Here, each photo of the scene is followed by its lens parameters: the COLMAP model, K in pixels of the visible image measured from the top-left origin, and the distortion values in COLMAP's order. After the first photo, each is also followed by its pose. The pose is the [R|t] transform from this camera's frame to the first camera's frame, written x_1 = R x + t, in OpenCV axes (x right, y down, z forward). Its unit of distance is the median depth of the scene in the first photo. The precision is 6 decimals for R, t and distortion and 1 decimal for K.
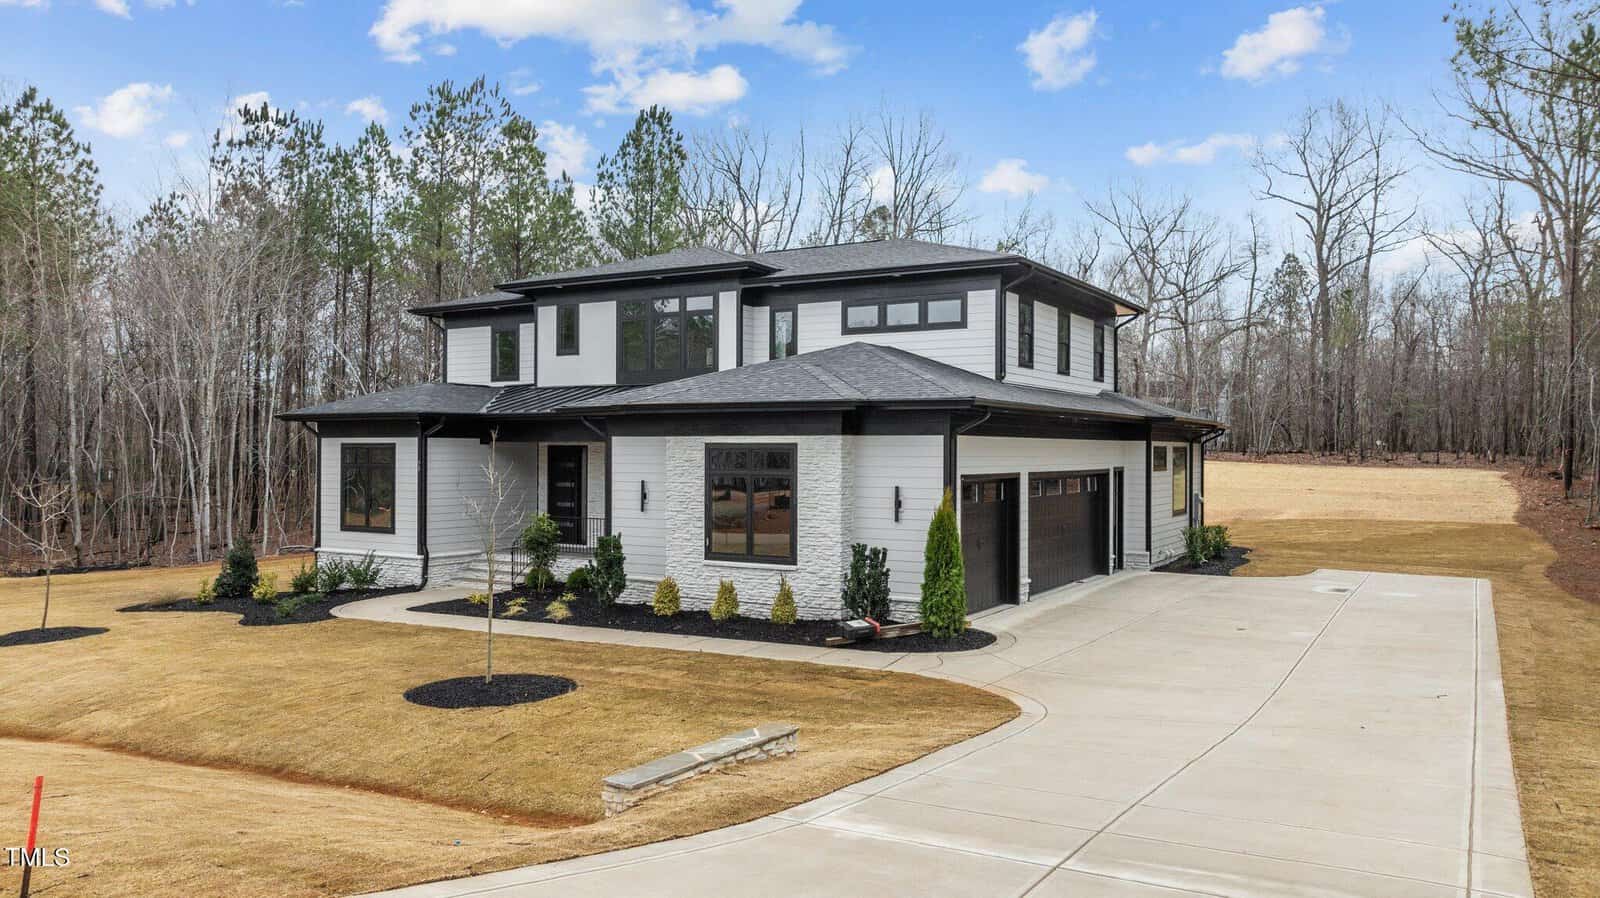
lens RADIAL K [[1125.7, 0, 800.0], [0, 1125.7, 449.0], [0, 0, 1]] dist [-0.009693, -0.002843]
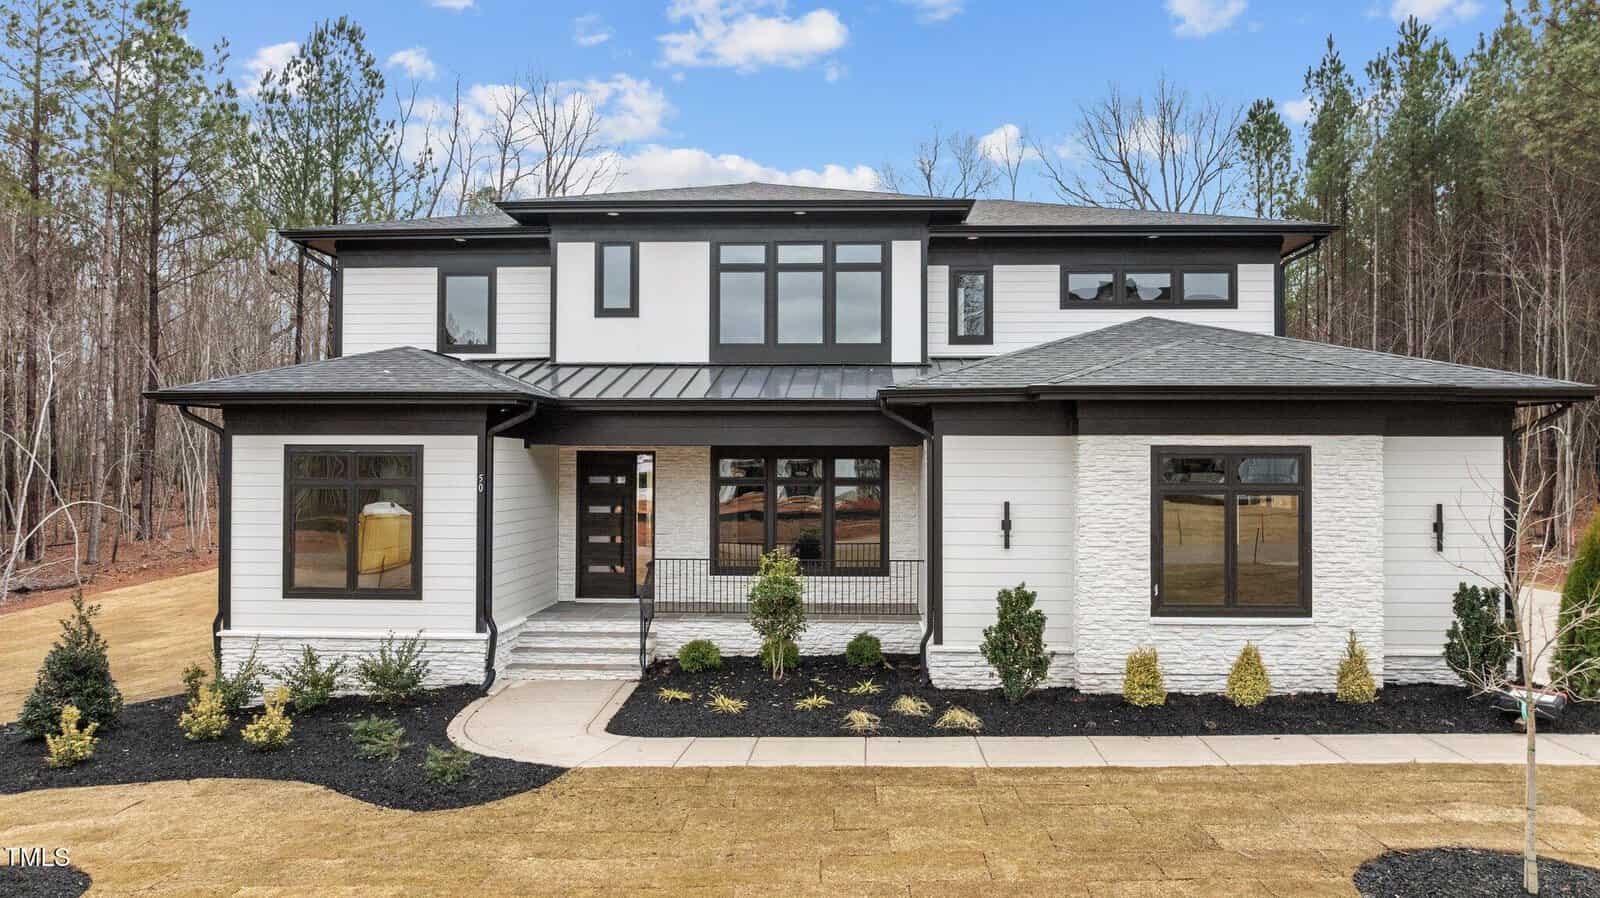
lens RADIAL K [[1125.7, 0, 800.0], [0, 1125.7, 449.0], [0, 0, 1]] dist [-0.009693, -0.002843]
pose [[0.883582, 0.007005, 0.468225, -0.461555], [-0.000392, 0.999899, -0.014221, 0.005274], [-0.468277, 0.012382, 0.883495, 0.388698]]
